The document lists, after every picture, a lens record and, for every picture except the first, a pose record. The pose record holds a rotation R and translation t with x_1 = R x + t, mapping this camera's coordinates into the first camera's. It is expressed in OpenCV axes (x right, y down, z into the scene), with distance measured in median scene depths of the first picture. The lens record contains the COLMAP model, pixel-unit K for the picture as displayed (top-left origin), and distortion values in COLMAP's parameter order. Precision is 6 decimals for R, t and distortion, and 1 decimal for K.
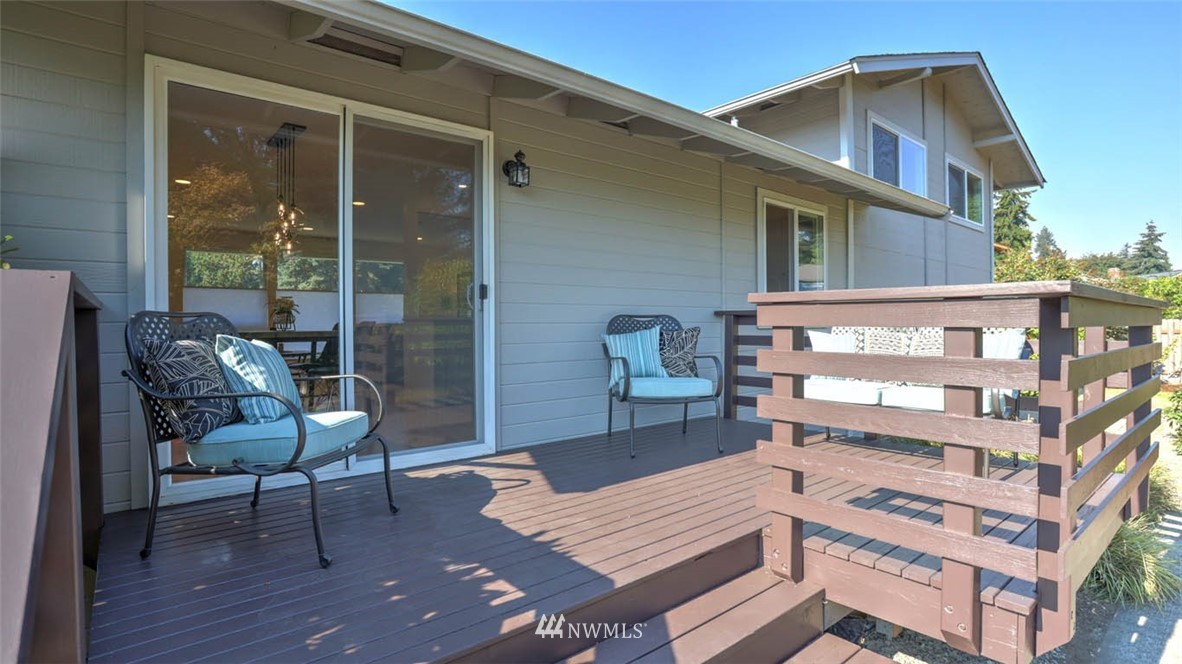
lens RADIAL K [[593.5, 0, 608.4], [0, 593.5, 331.2], [0, 0, 1]] dist [-0.051762, 0.032944]
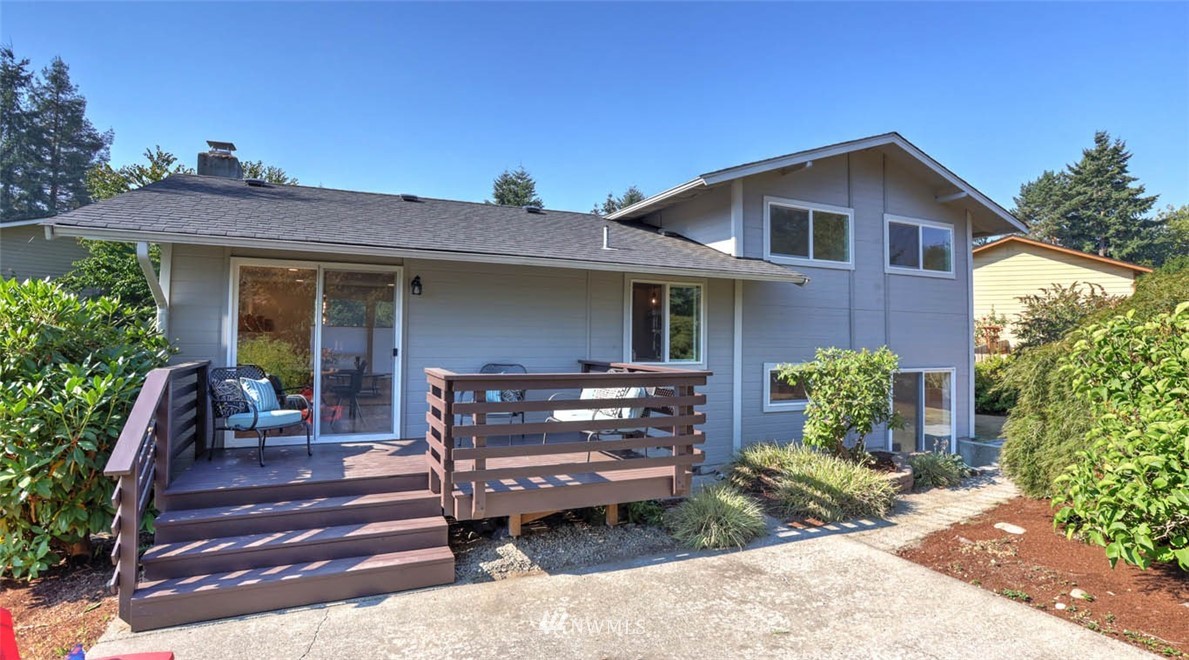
lens RADIAL K [[603.9, 0, 594.5], [0, 603.9, 330.0], [0, 0, 1]] dist [-0.014911, 0.000064]
pose [[0.960382, 0.014649, -0.278302, 0.923849], [-0.022968, 0.999381, -0.026657, -0.099746], [0.277739, 0.031993, 0.960124, -0.660222]]
